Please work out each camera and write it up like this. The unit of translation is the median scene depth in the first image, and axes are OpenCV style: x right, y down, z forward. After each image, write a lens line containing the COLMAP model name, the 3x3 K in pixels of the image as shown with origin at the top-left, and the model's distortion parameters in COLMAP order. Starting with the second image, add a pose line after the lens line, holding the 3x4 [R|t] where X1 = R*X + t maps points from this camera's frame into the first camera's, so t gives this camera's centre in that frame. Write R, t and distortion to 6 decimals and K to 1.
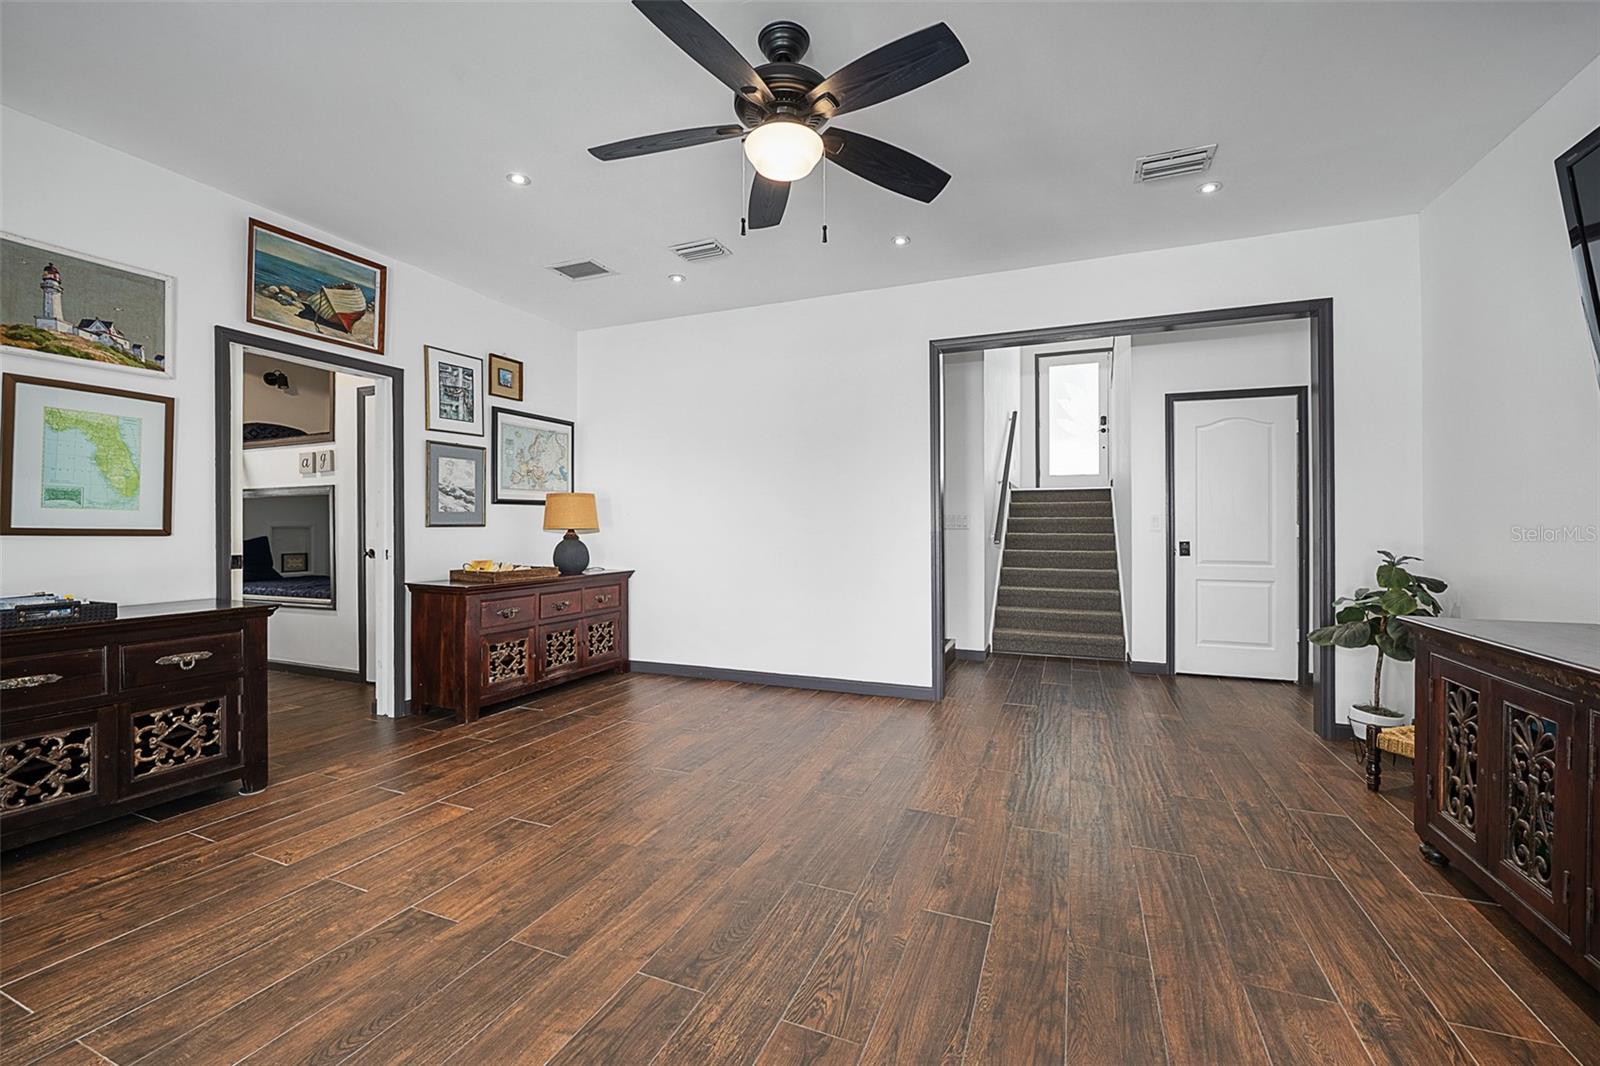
lens RADIAL K [[654.1, 0, 803.3], [0, 654.1, 520.7], [0, 0, 1]] dist [-0.013581, 0.000617]
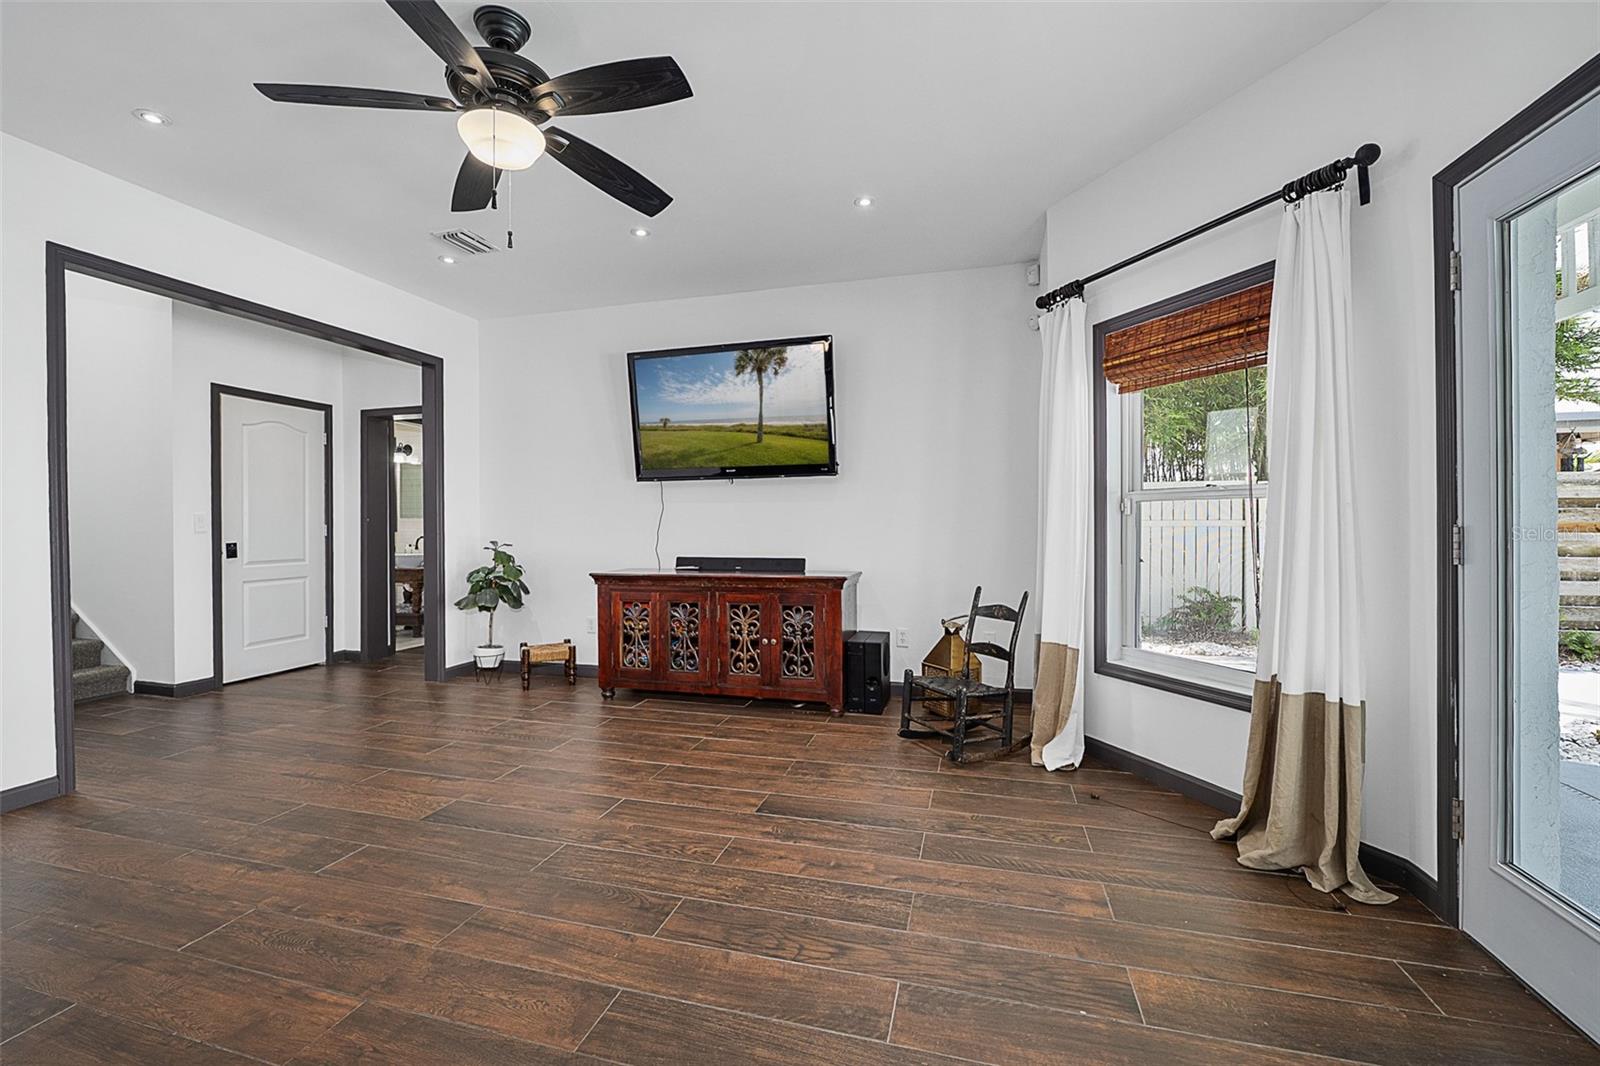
lens RADIAL K [[654.1, 0, 789.8], [0, 654.1, 526.7], [0, 0, 1]] dist [-0.013581, 0.000617]
pose [[-0.110106, -0.006252, 0.993900, -0.818315], [-0.003902, 0.999975, 0.005858, -0.000808], [-0.993912, -0.003233, -0.110127, 0.537213]]
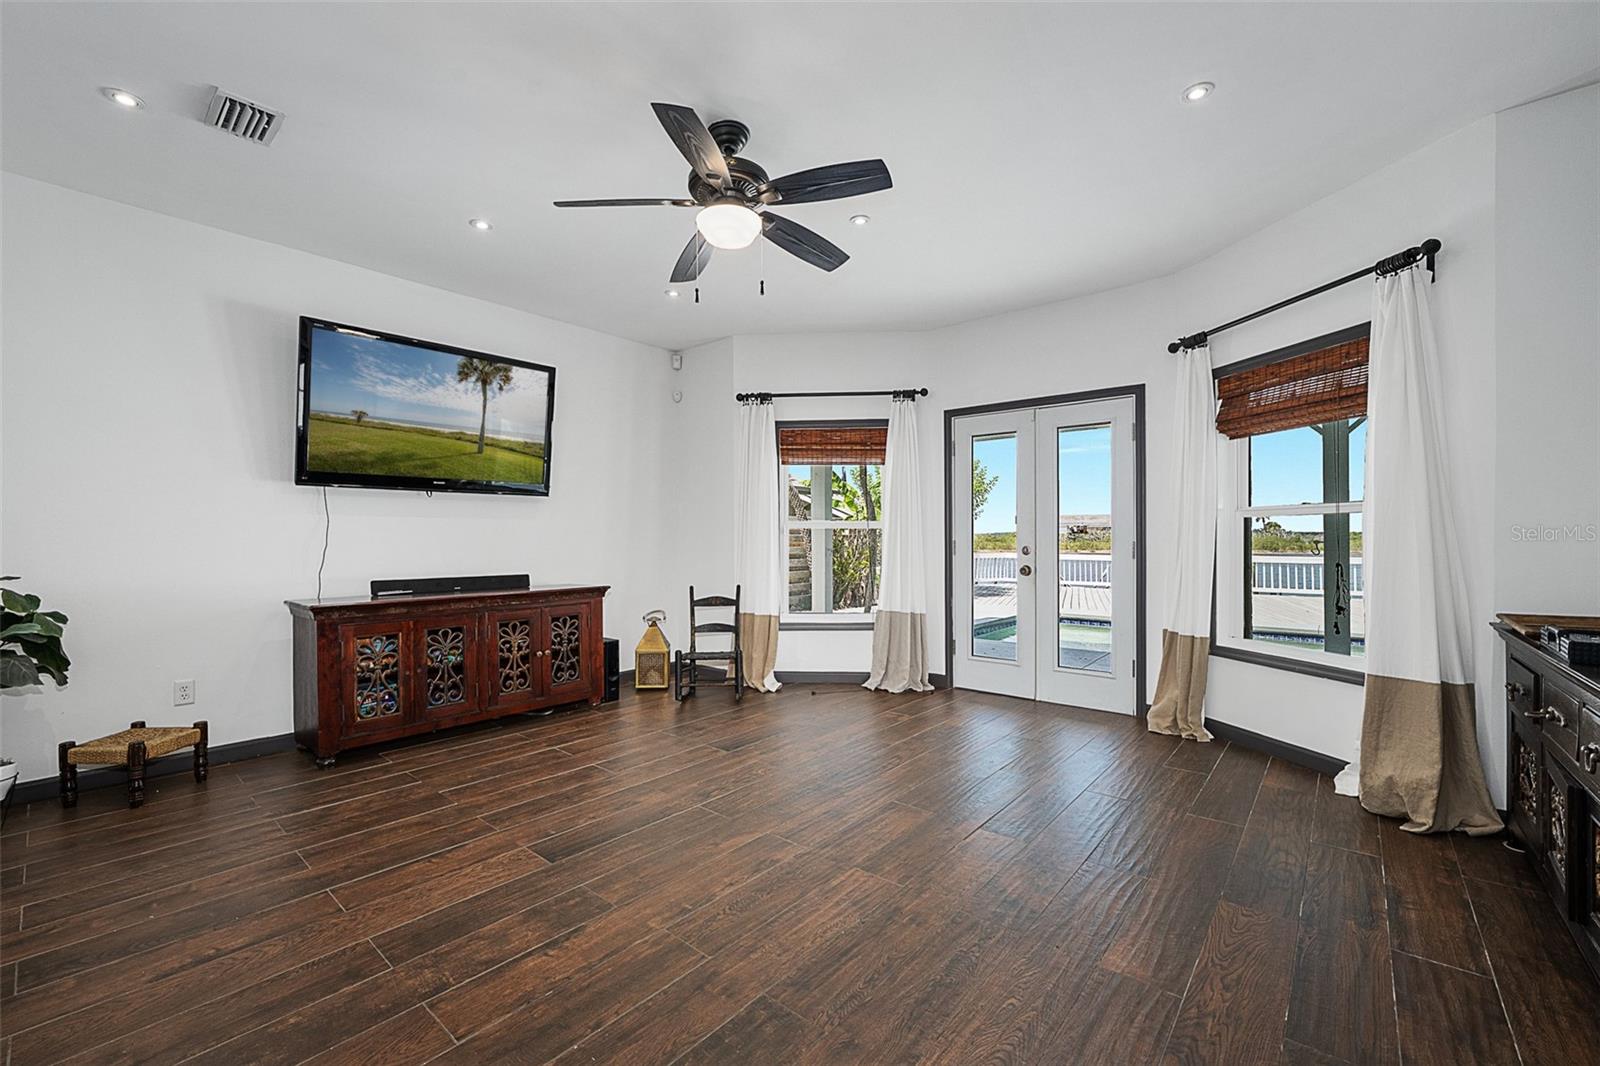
lens RADIAL K [[654.1, 0, 792.8], [0, 654.1, 537.2], [0, 0, 1]] dist [-0.013581, 0.000617]
pose [[-0.947024, 0.006646, 0.321093, -0.409515], [0.001871, 0.999883, -0.015177, 0.018357], [-0.321156, -0.013772, -0.946926, 1.653050]]
